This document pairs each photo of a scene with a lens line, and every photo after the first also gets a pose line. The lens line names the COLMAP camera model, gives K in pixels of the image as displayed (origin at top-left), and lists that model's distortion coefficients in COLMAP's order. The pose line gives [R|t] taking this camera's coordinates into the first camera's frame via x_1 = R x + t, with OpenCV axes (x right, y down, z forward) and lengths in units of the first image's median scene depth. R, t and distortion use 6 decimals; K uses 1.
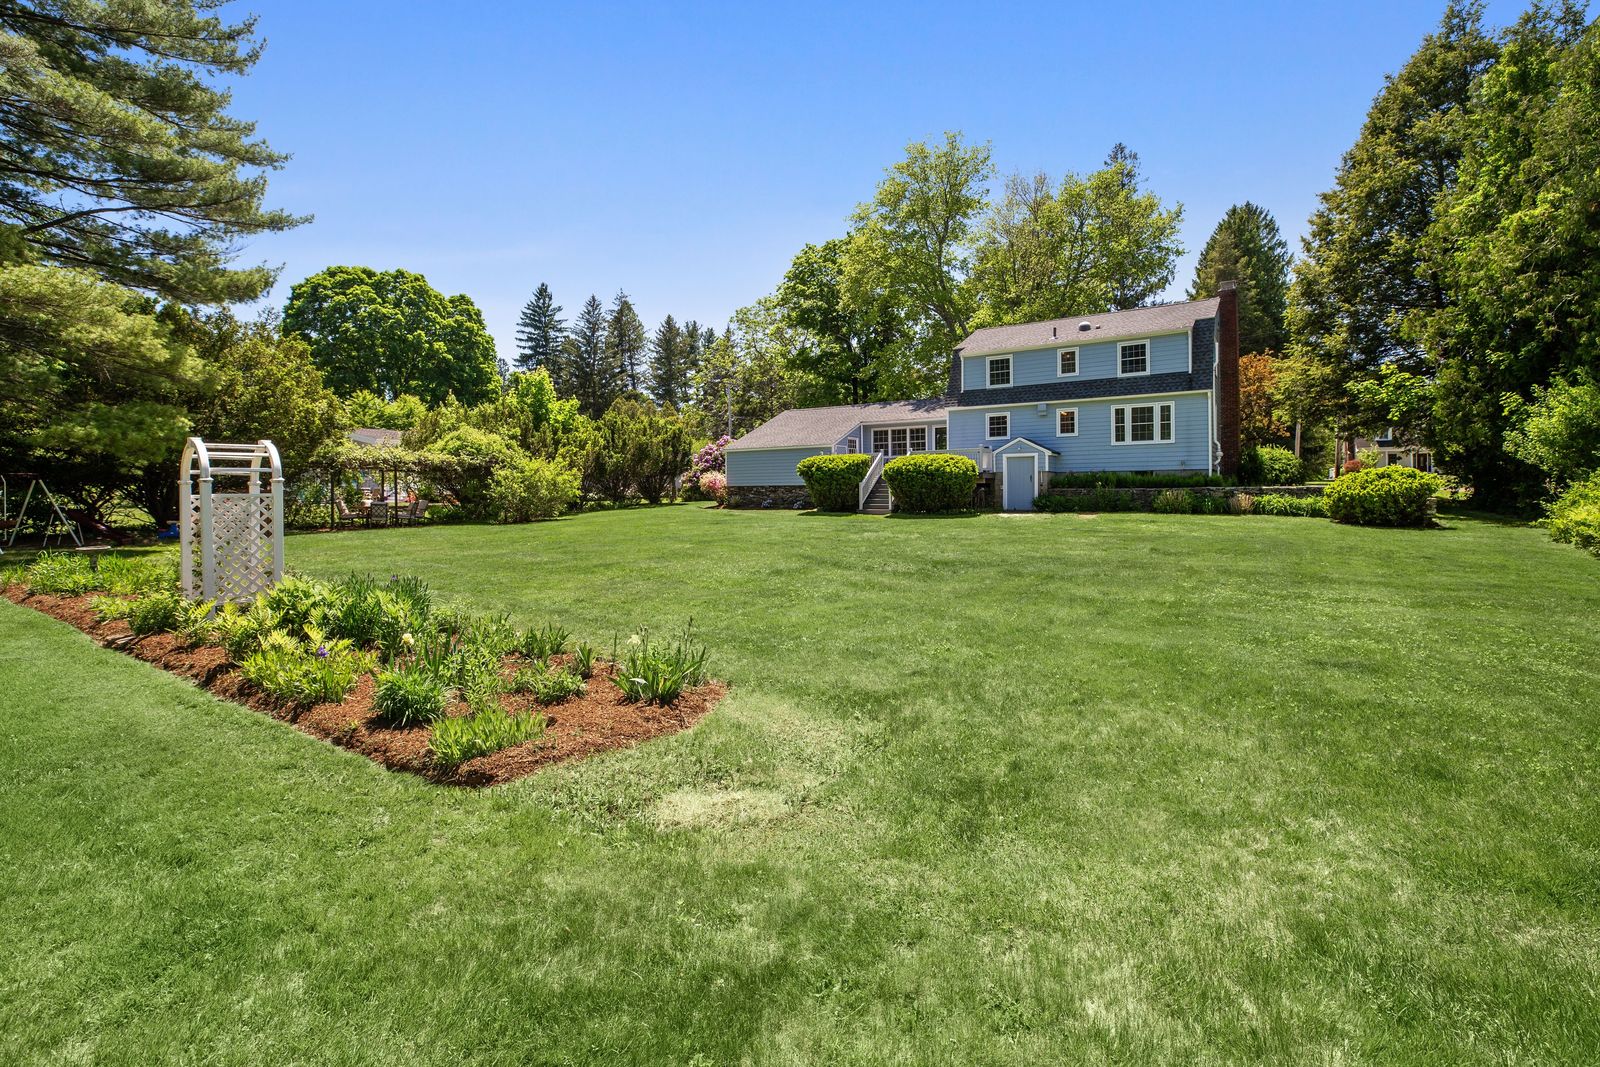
lens RADIAL K [[741.5, 0, 800.1], [0, 741.5, 503.5], [0, 0, 1]] dist [-0.002252, 0.000019]
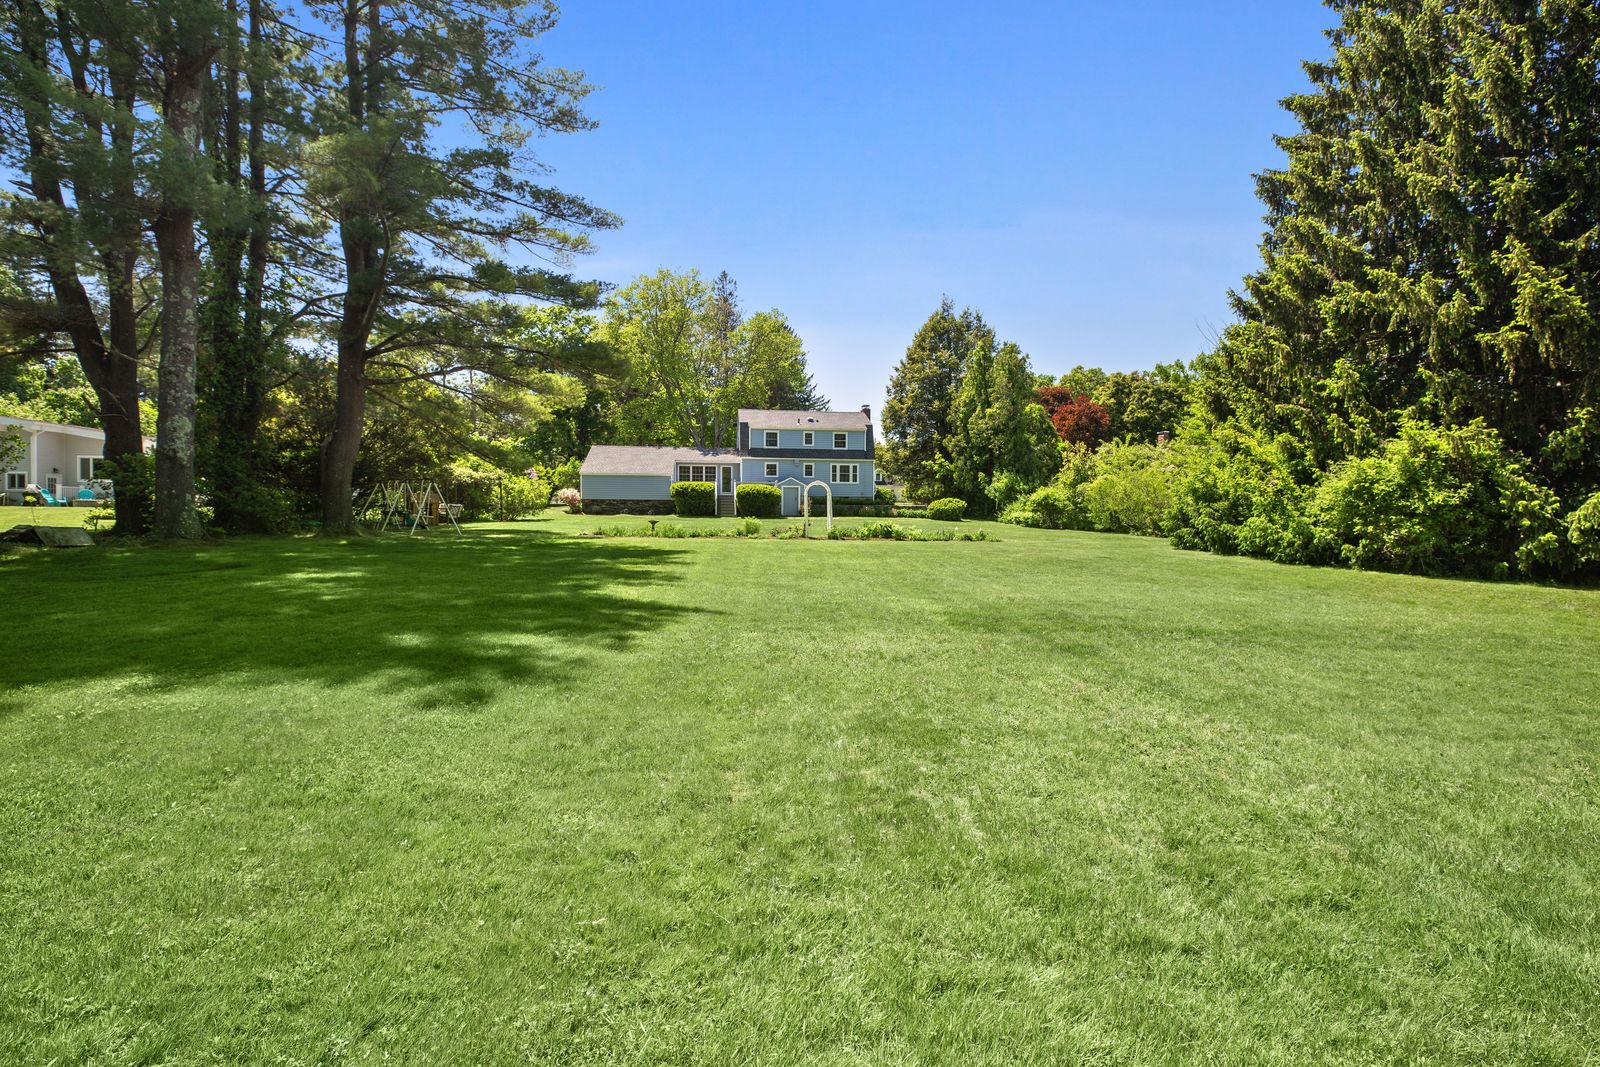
lens RADIAL K [[741.5, 0, 800.1], [0, 741.5, 503.5], [0, 0, 1]] dist [-0.002252, 0.000019]
pose [[0.768232, 0.020151, 0.639854, -0.917858], [-0.003899, 0.999633, -0.026799, 0.028965], [-0.640159, 0.018093, 0.768029, -0.473507]]
